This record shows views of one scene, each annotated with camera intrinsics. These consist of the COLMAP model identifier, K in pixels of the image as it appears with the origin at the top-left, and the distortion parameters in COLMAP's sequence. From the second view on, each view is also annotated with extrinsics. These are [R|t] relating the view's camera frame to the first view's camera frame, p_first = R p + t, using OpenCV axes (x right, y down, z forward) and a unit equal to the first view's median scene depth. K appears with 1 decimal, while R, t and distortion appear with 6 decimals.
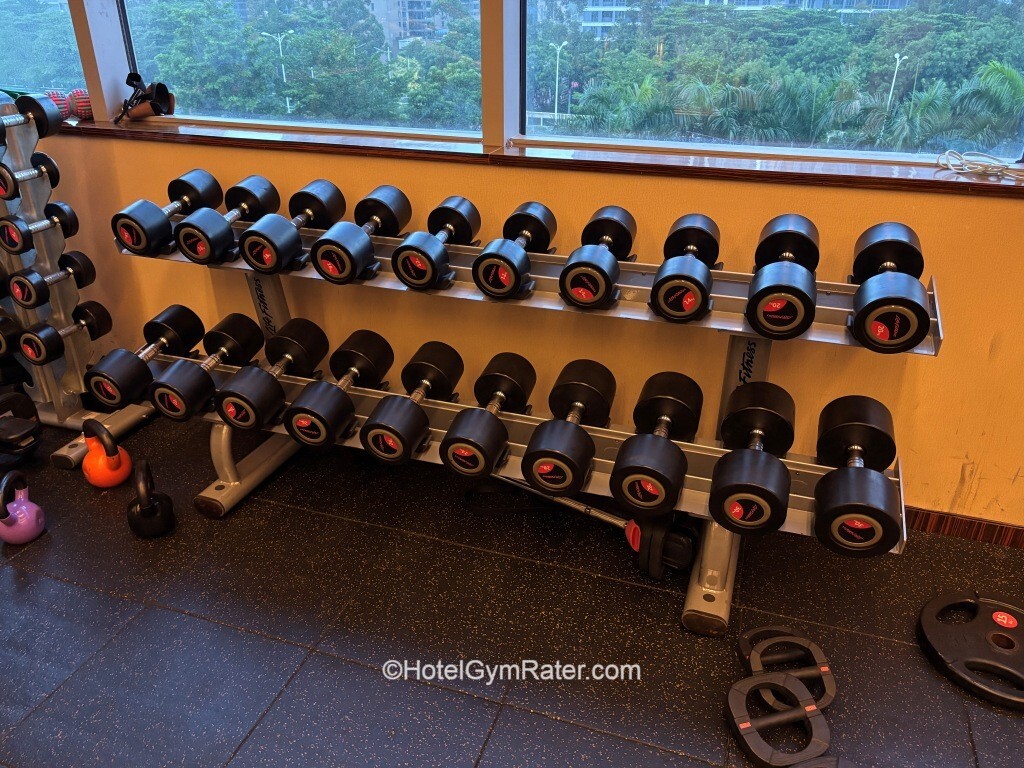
lens RADIAL K [[782.7, 0, 512.0], [0, 782.7, 384.0], [0, 0, 1]] dist [0.027370, -0.003144]
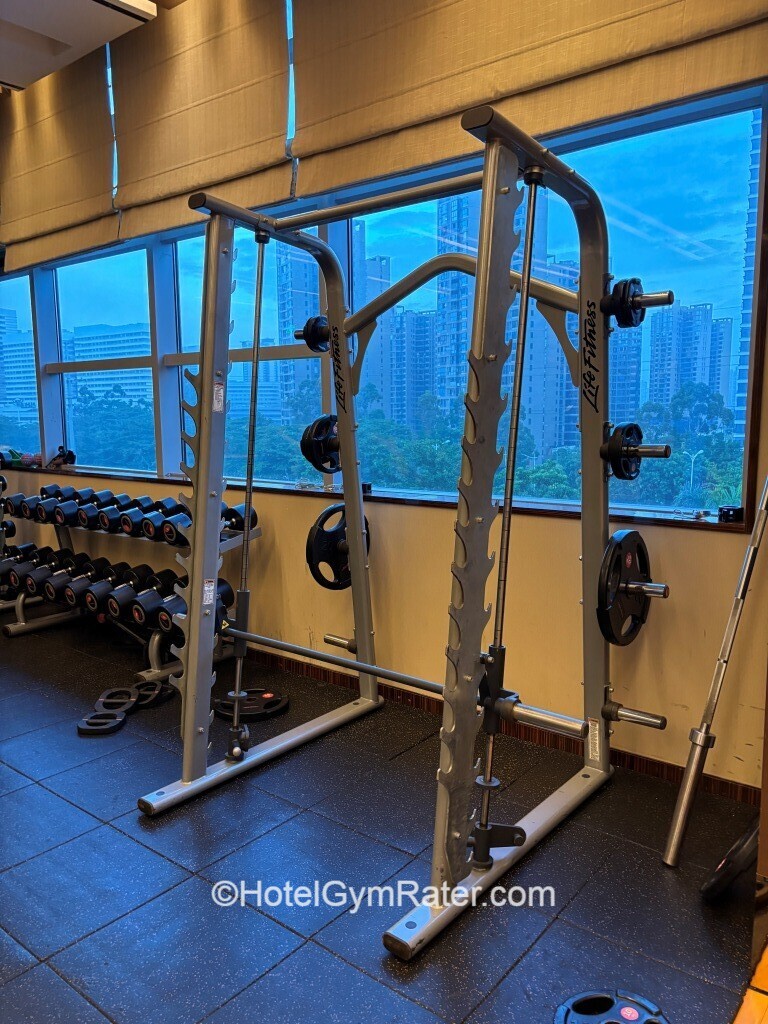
lens RADIAL K [[782.7, 0, 384.0], [0, 782.7, 512.0], [0, 0, 1]] dist [0.027370, -0.003144]
pose [[0.933952, 0.038319, -0.355338, 1.141834], [-0.151964, 0.942461, -0.297781, 0.292196], [0.323482, 0.332112, 0.886037, -0.579679]]
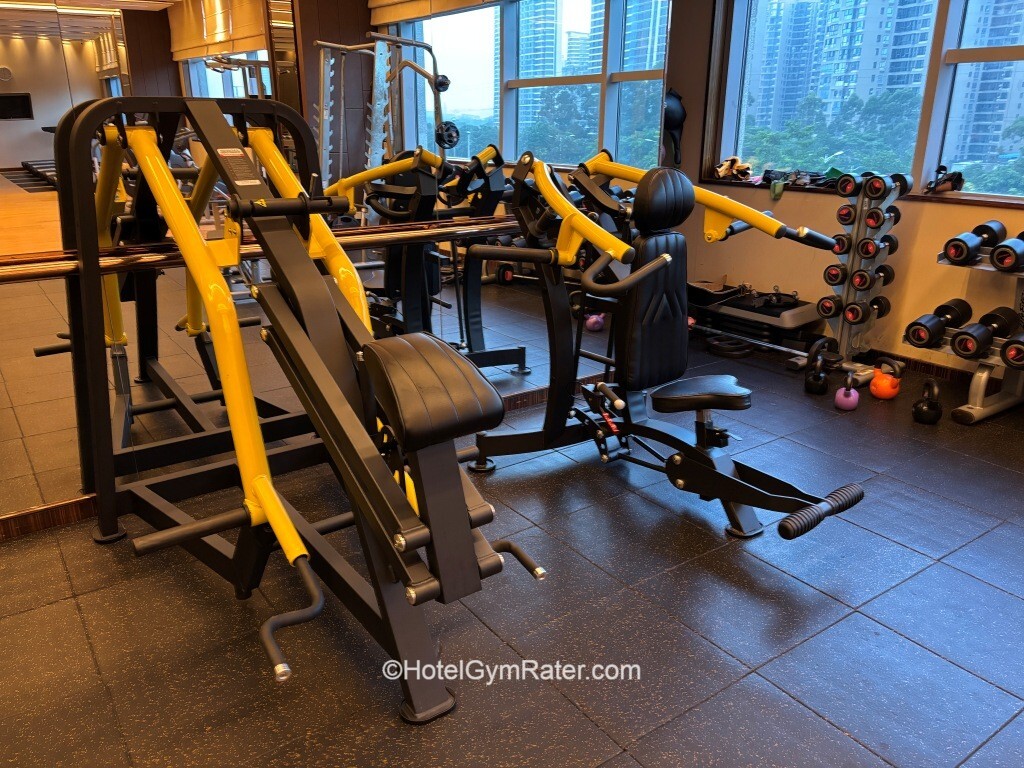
lens RADIAL K [[782.7, 0, 512.0], [0, 782.7, 384.0], [0, 0, 1]] dist [0.027370, -0.003144]
pose [[0.808867, 0.191376, -0.555976, -0.210213], [-0.263584, 0.963239, -0.051915, 0.363394], [0.525602, 0.188539, 0.829576, -0.740135]]
